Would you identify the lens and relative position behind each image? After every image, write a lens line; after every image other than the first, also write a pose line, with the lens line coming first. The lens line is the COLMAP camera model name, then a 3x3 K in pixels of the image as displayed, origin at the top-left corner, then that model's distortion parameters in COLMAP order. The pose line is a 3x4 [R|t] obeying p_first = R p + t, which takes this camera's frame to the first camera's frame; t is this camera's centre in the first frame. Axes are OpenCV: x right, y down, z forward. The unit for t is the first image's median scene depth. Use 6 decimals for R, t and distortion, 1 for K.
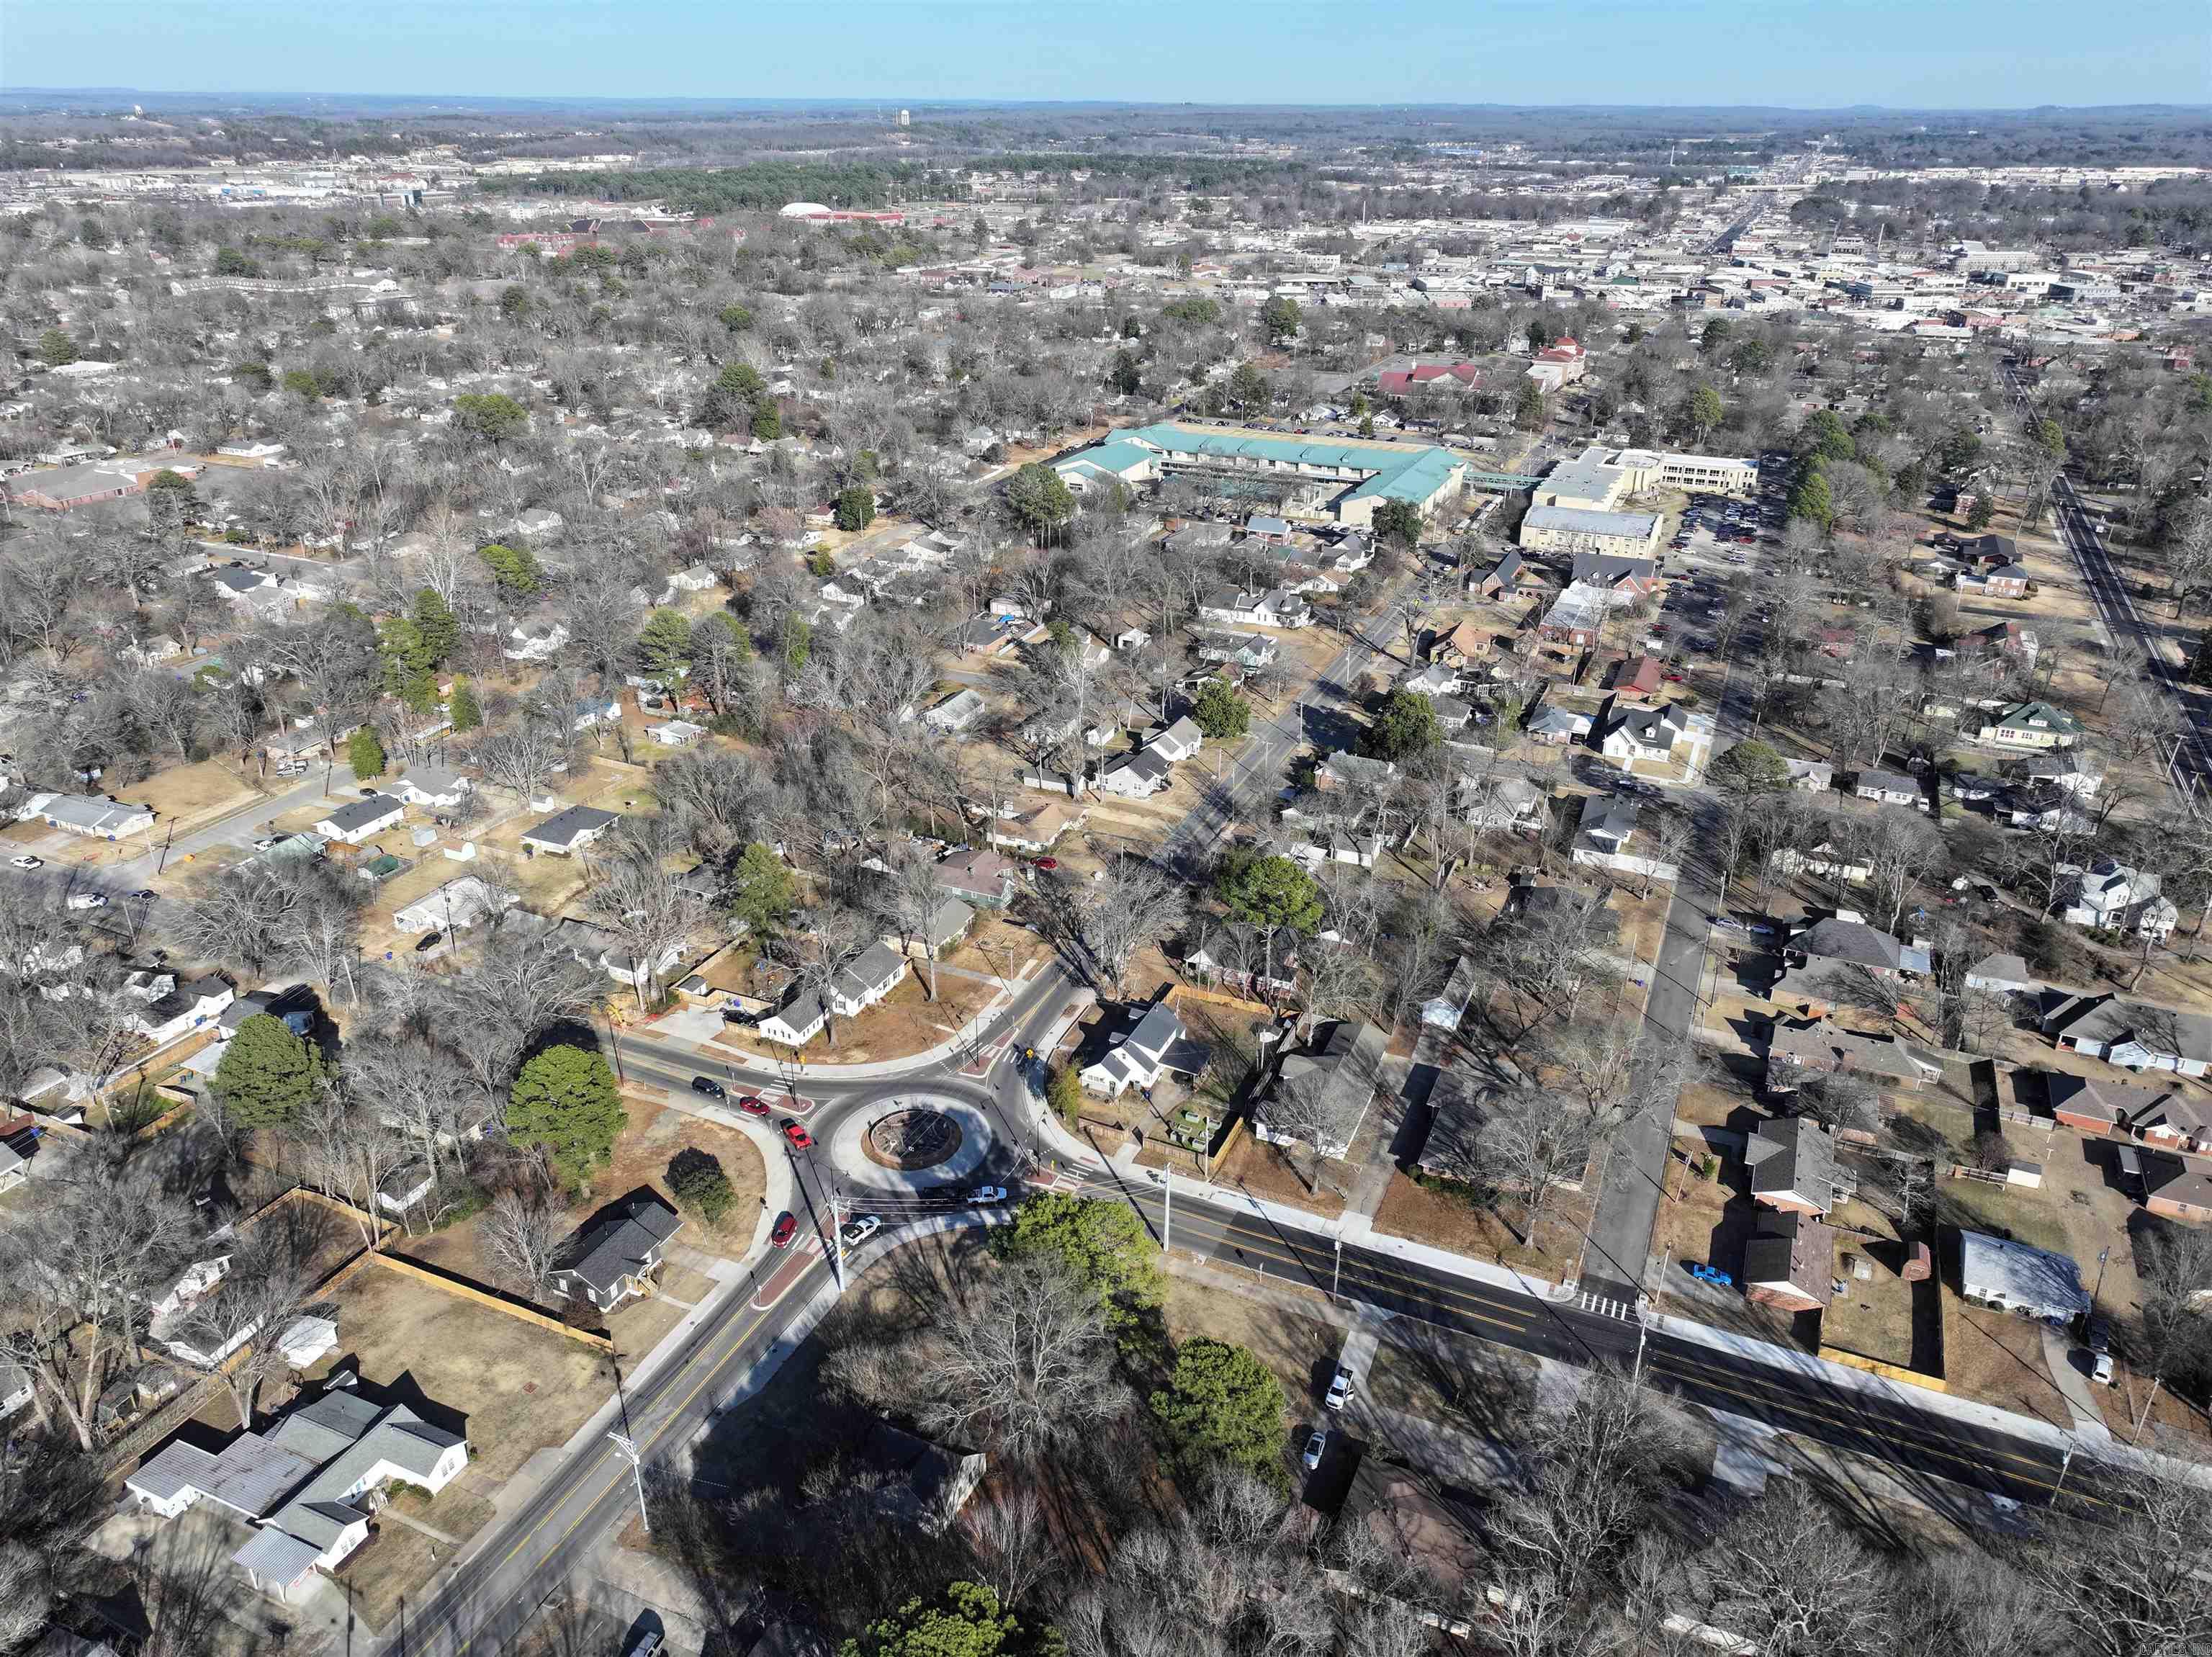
lens RADIAL K [[1556.1, 0, 1106.0], [0, 1556.1, 828.5], [0, 0, 1]] dist [-0.003739, 0.018228]
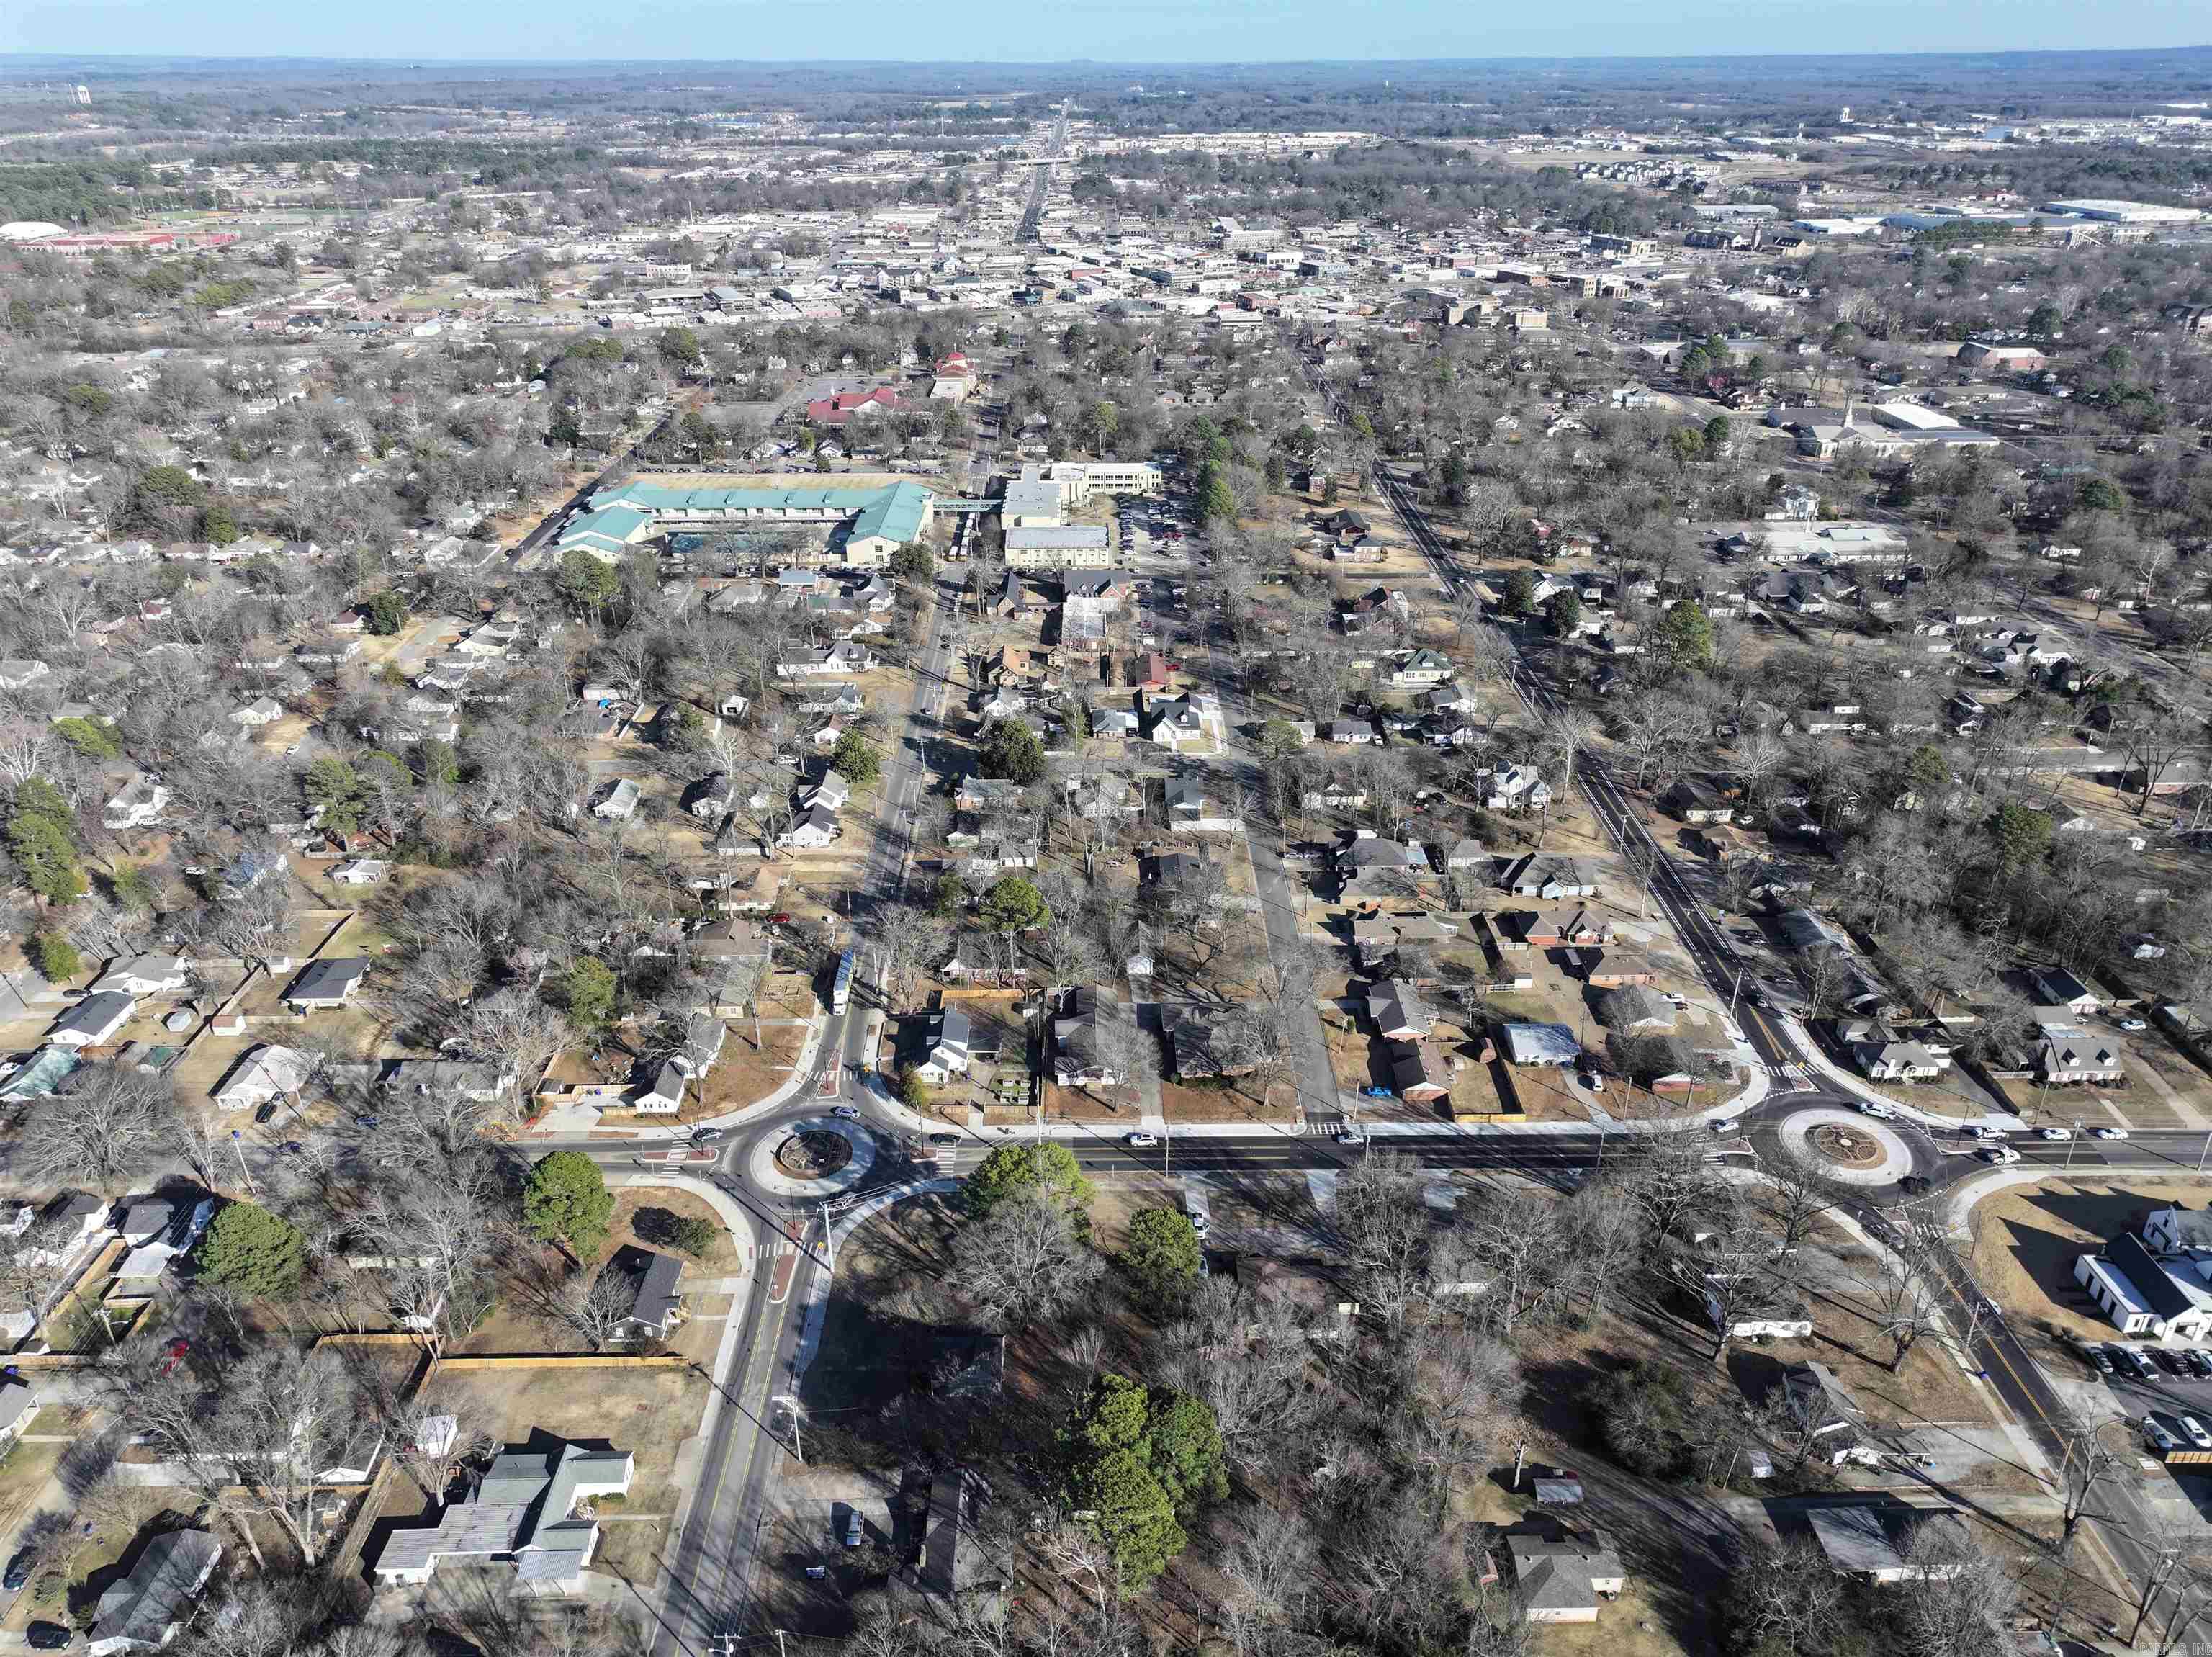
lens RADIAL K [[1556.1, 0, 1106.0], [0, 1556.1, 828.5], [0, 0, 1]] dist [-0.003739, 0.018228]
pose [[0.908061, -0.194696, 0.370835, -0.206096], [0.185569, 0.980766, 0.060520, -0.060830], [-0.375486, 0.013860, 0.926725, -0.178499]]
